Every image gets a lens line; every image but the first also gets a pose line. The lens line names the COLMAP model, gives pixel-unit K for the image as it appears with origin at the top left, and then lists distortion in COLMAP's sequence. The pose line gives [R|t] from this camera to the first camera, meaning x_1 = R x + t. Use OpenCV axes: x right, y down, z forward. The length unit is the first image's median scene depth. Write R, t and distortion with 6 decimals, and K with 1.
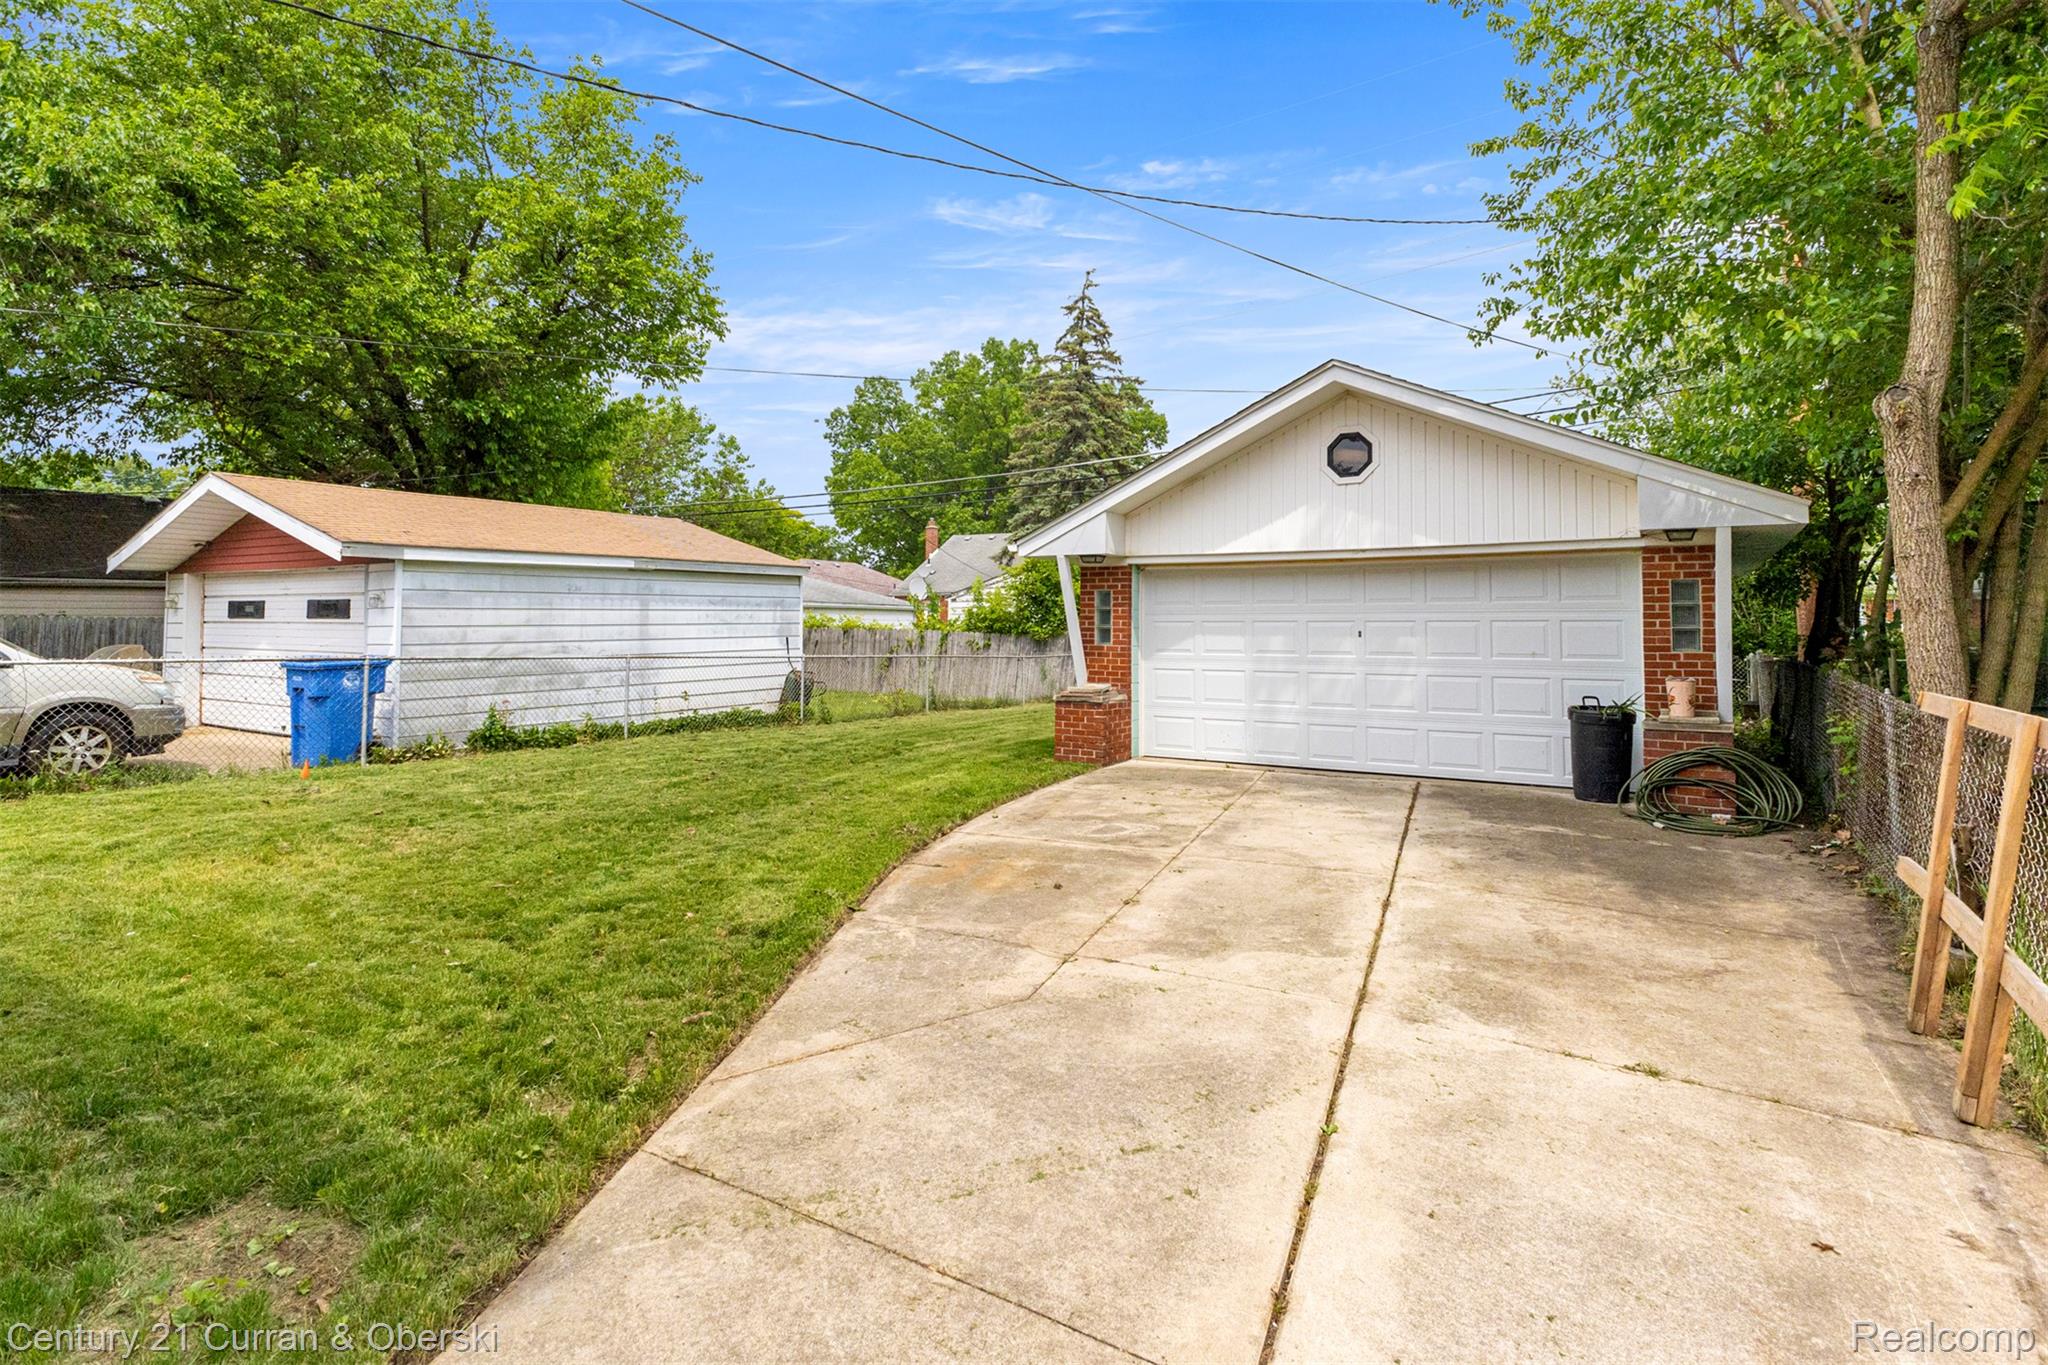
lens RADIAL K [[1019.0, 0, 1028.9], [0, 1019.0, 670.8], [0, 0, 1]] dist [0.013685, -0.000435]
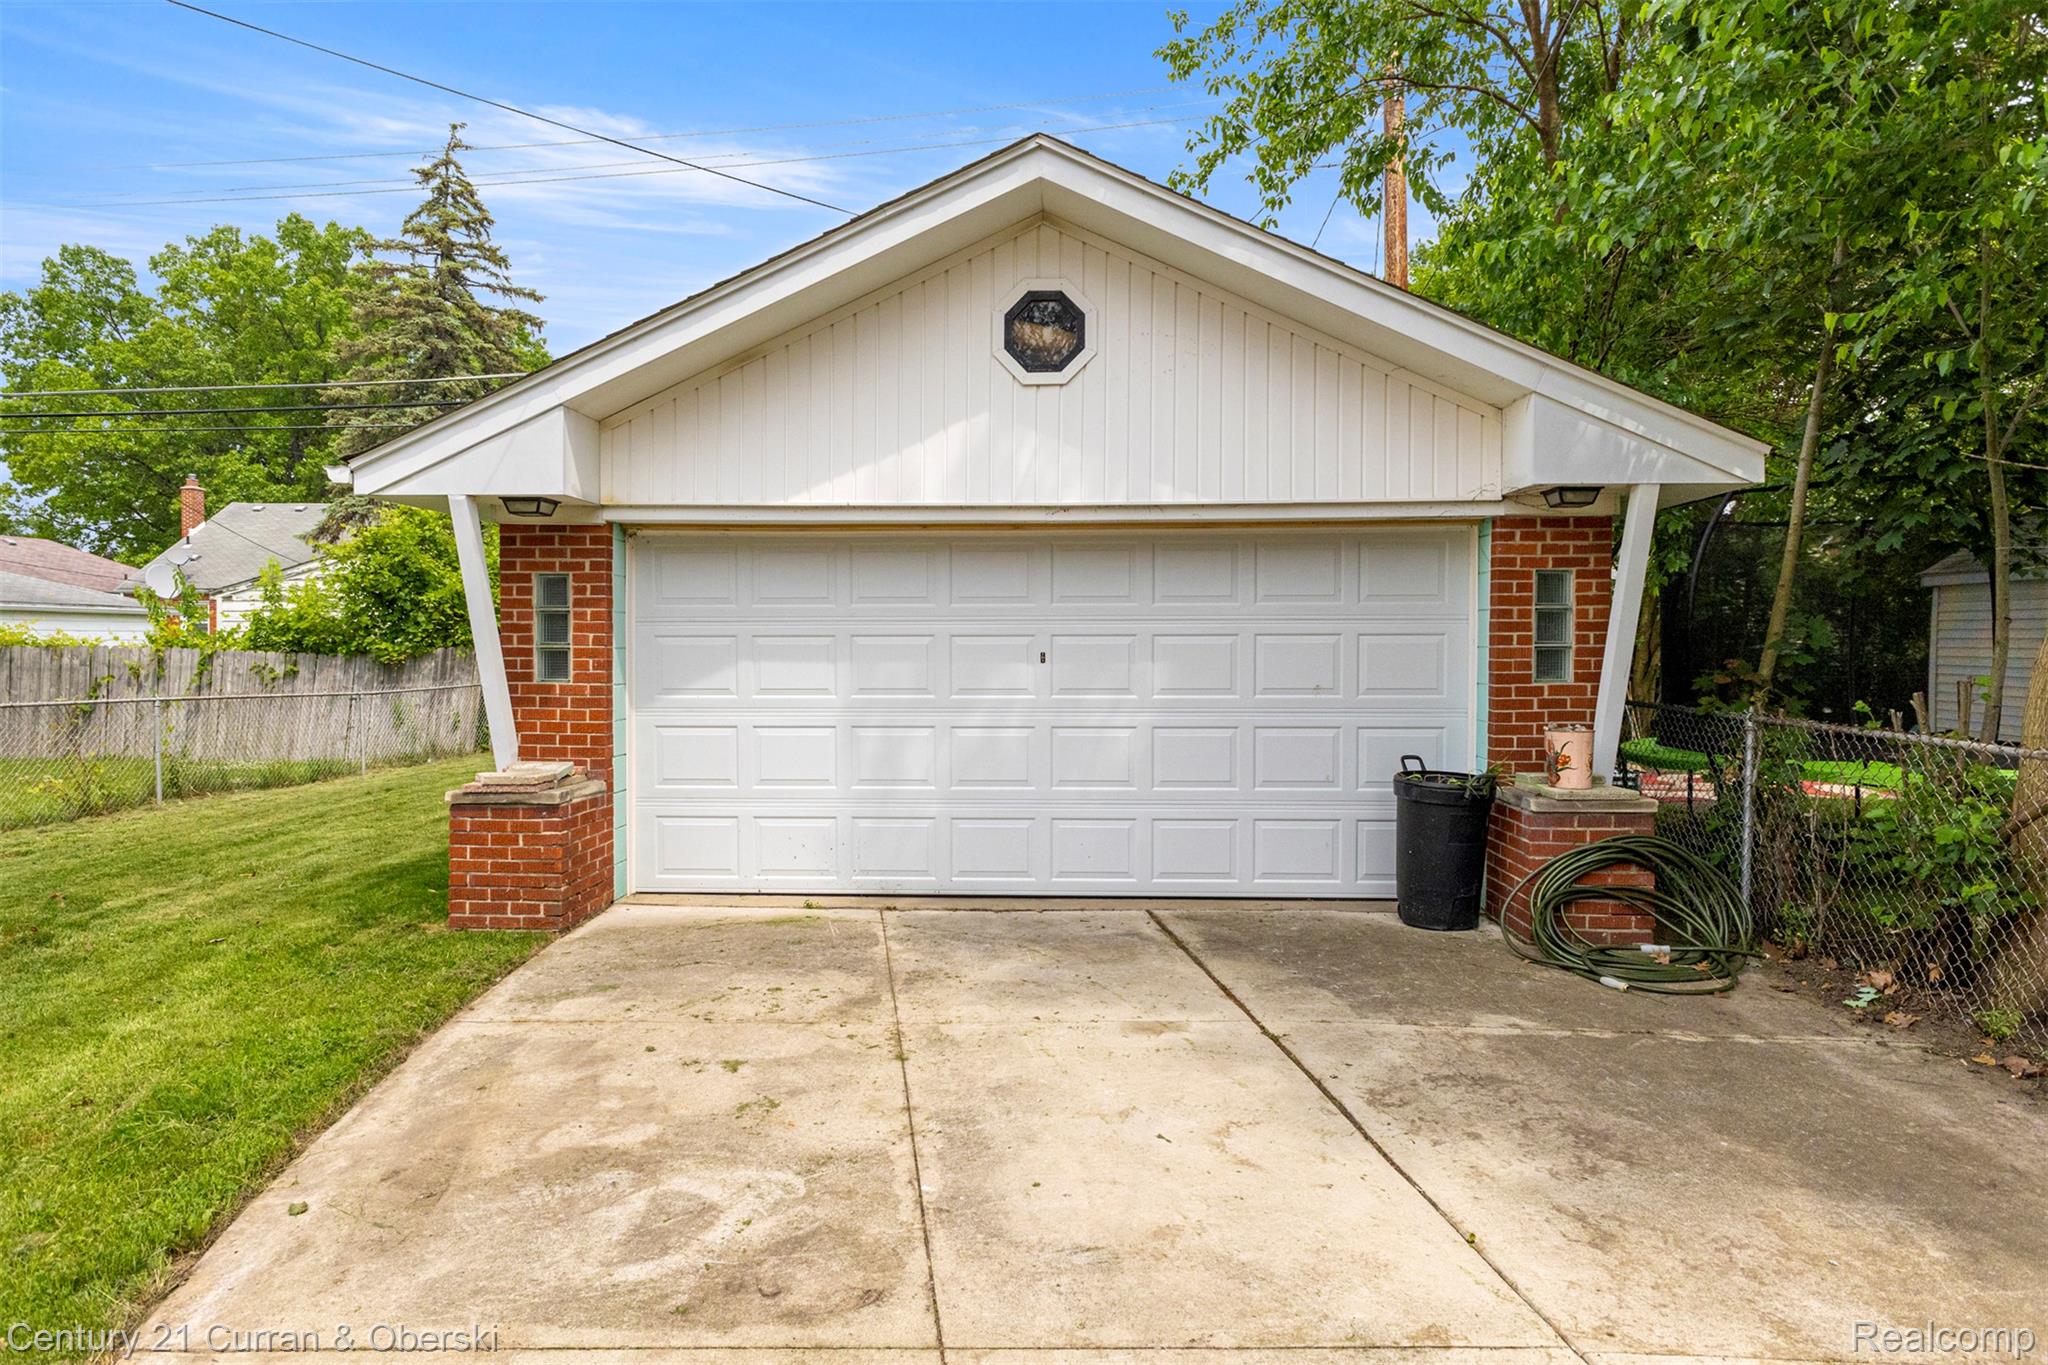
lens RADIAL K [[1223.8, 0, 1032.6], [0, 1223.8, 675.2], [0, 0, 1]] dist [0.002091, -0.001958]
pose [[0.877530, -0.017335, 0.479208, -0.002638], [0.023694, 0.999693, -0.007225, -0.006747], [-0.478936, 0.017694, 0.877671, 0.127627]]
